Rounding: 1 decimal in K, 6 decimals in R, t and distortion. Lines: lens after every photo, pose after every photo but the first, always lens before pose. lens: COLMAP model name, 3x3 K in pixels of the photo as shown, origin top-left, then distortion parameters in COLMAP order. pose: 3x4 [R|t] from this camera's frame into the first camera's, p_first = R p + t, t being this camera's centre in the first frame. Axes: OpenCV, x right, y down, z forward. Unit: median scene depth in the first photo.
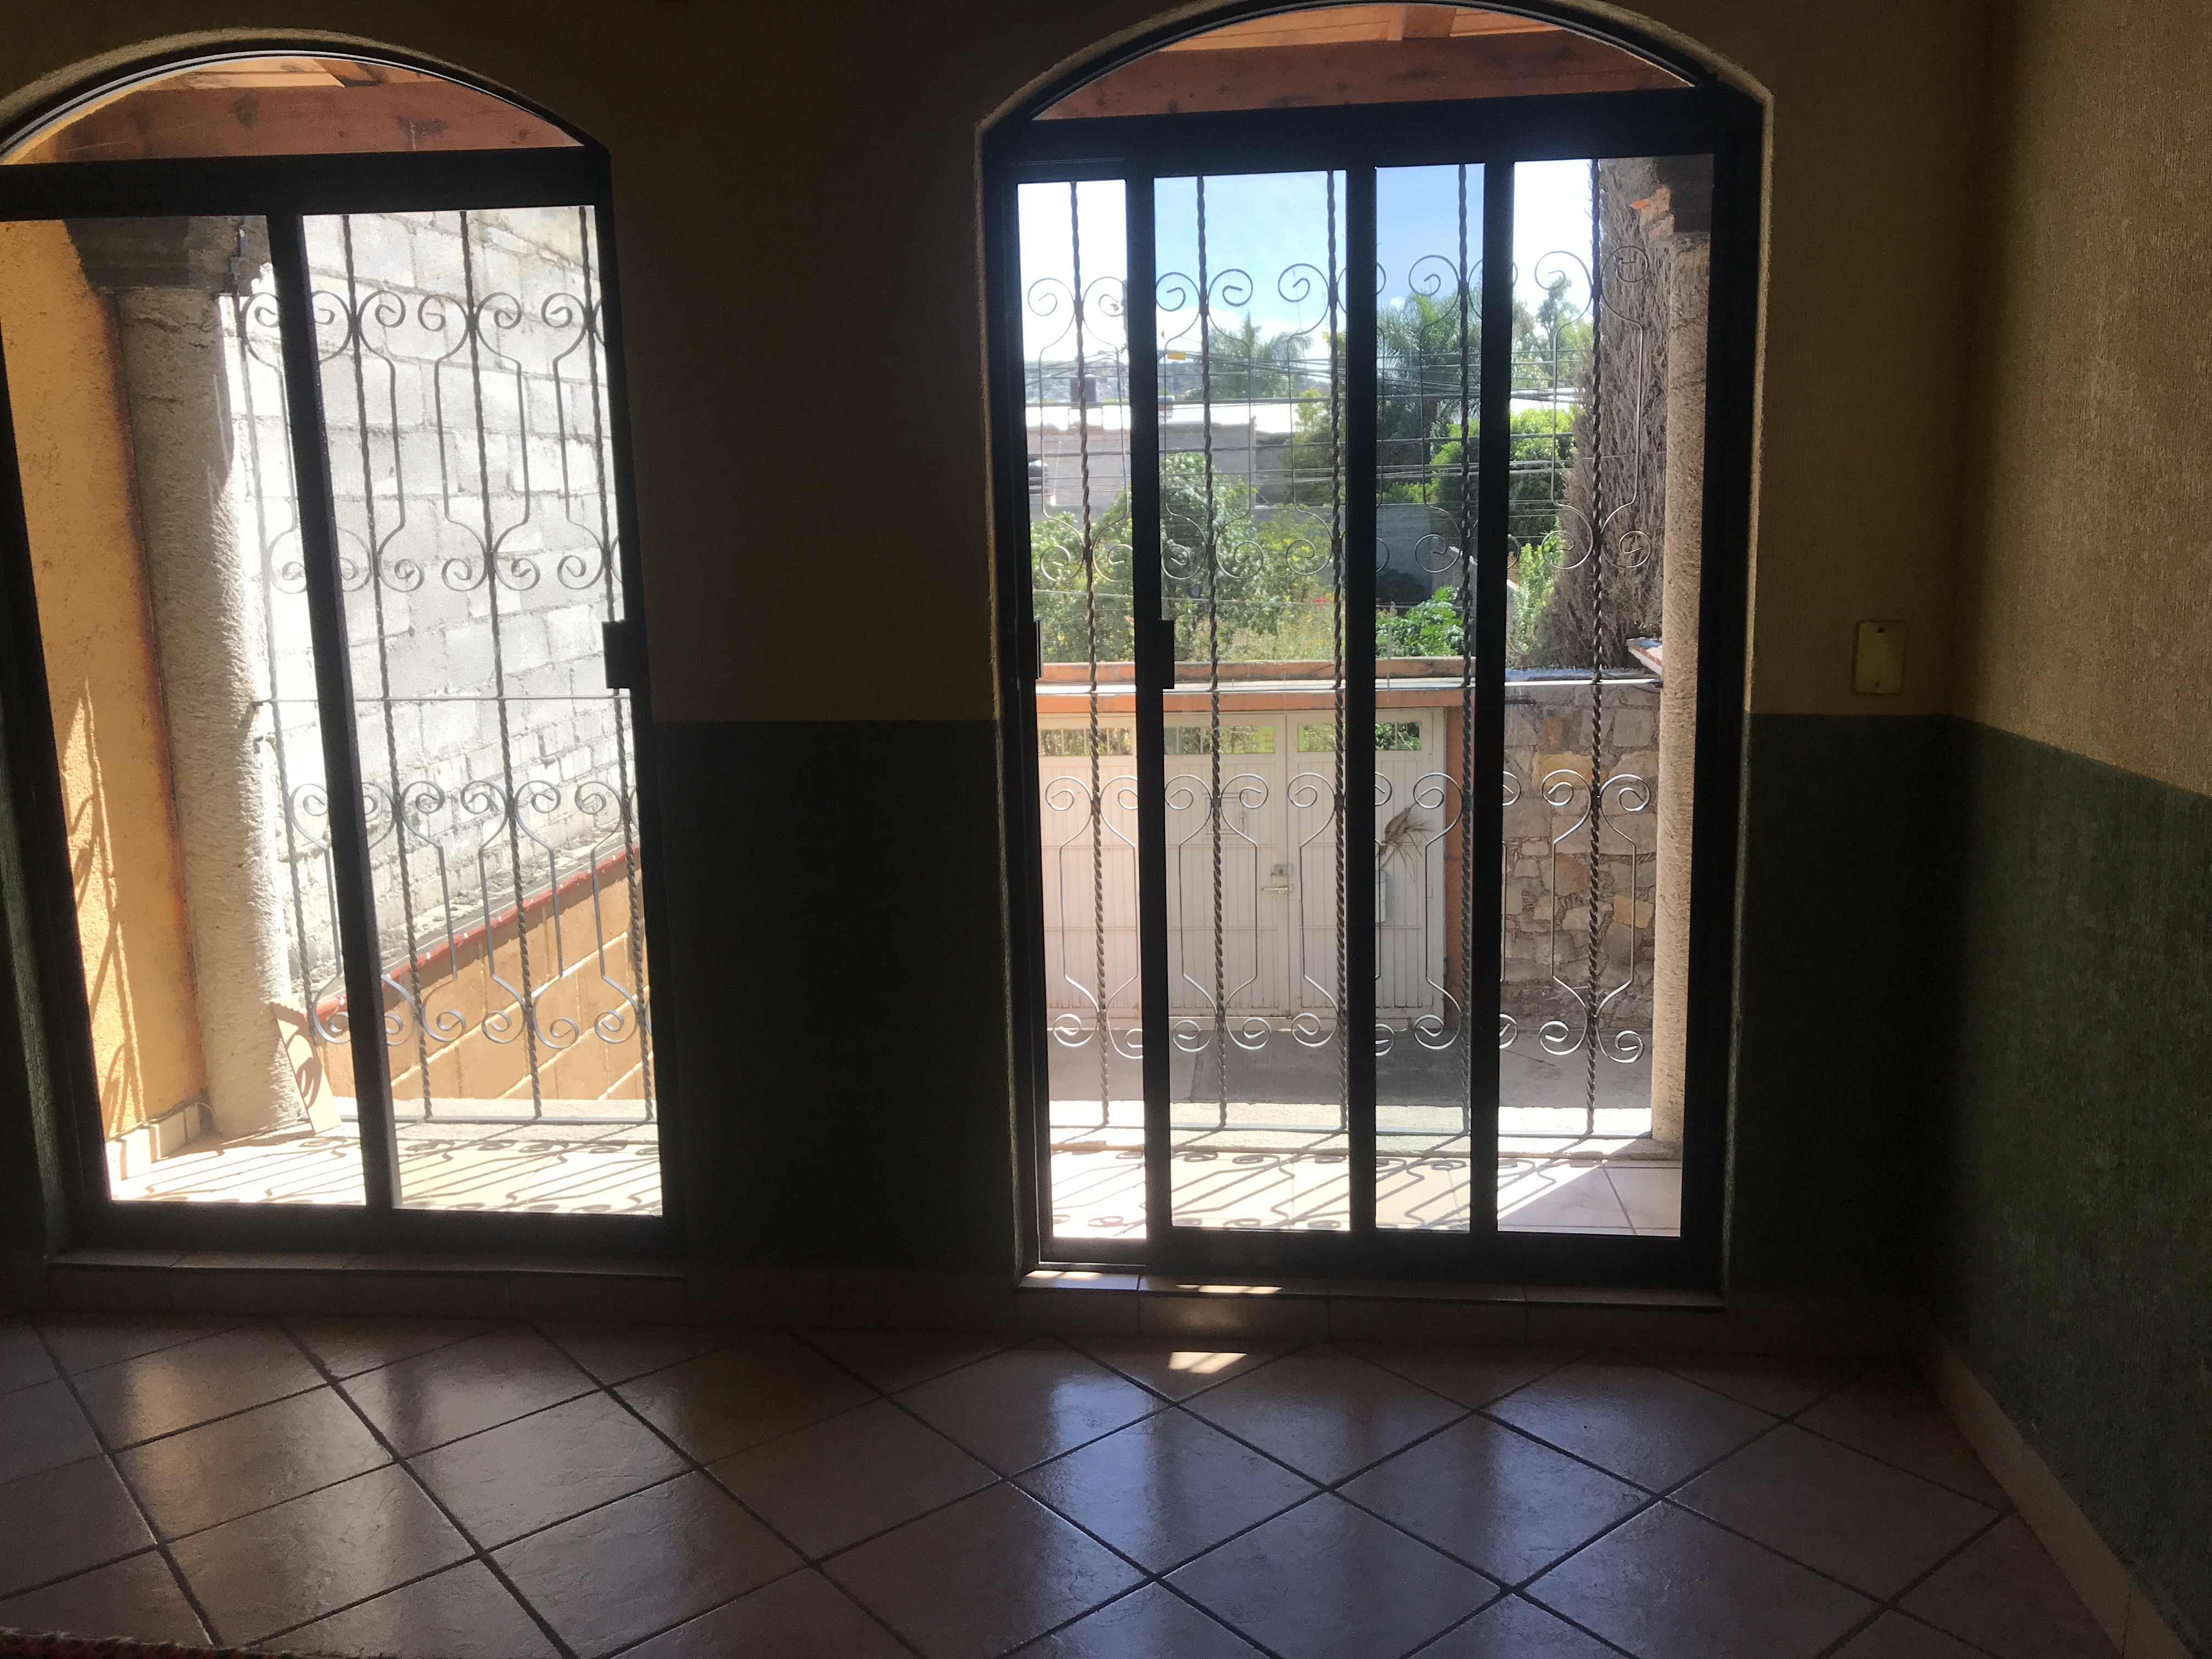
lens RADIAL K [[1818.7, 0, 1062.2], [0, 1818.7, 762.8], [0, 0, 1]] dist [0.040557, -0.002791]
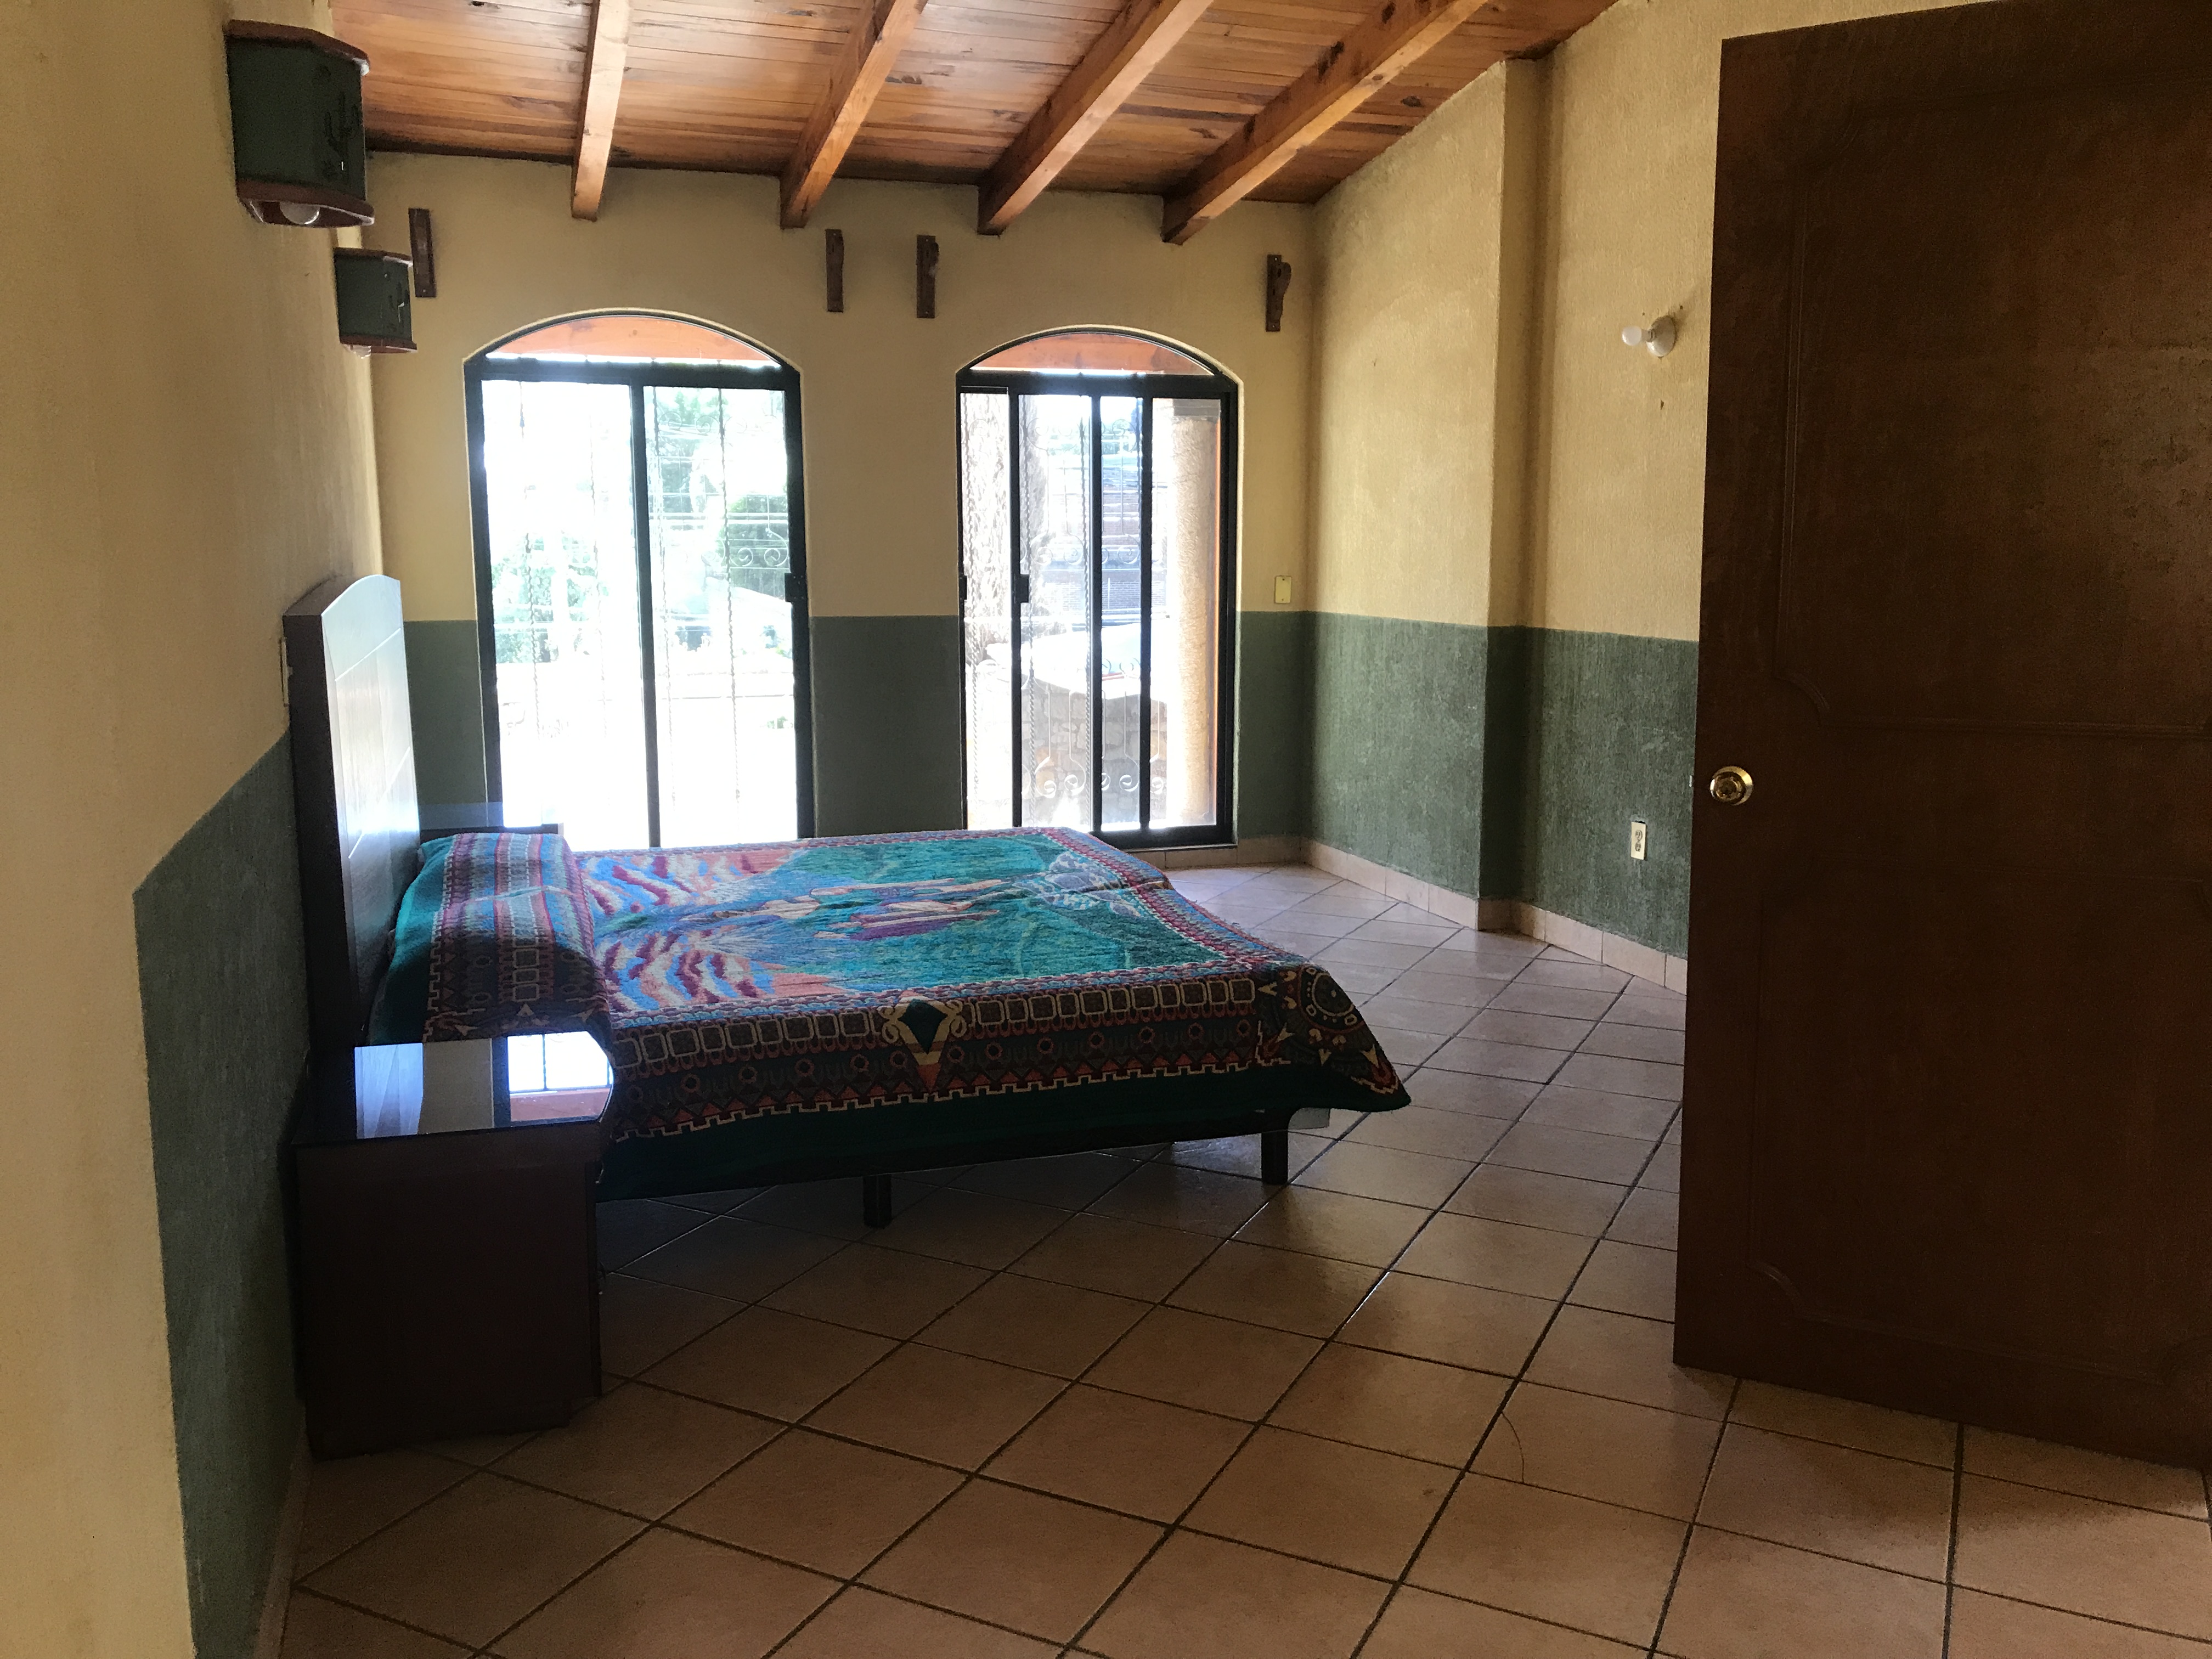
lens RADIAL K [[1826.3, 0, 1106.0], [0, 1826.3, 829.5], [0, 0, 1]] dist [-0.104005, 0.092089]
pose [[0.898194, -0.049655, 0.436785, -0.972476], [0.047695, 0.998742, 0.015460, 0.240634], [-0.437004, 0.006946, 0.899433, -1.286623]]
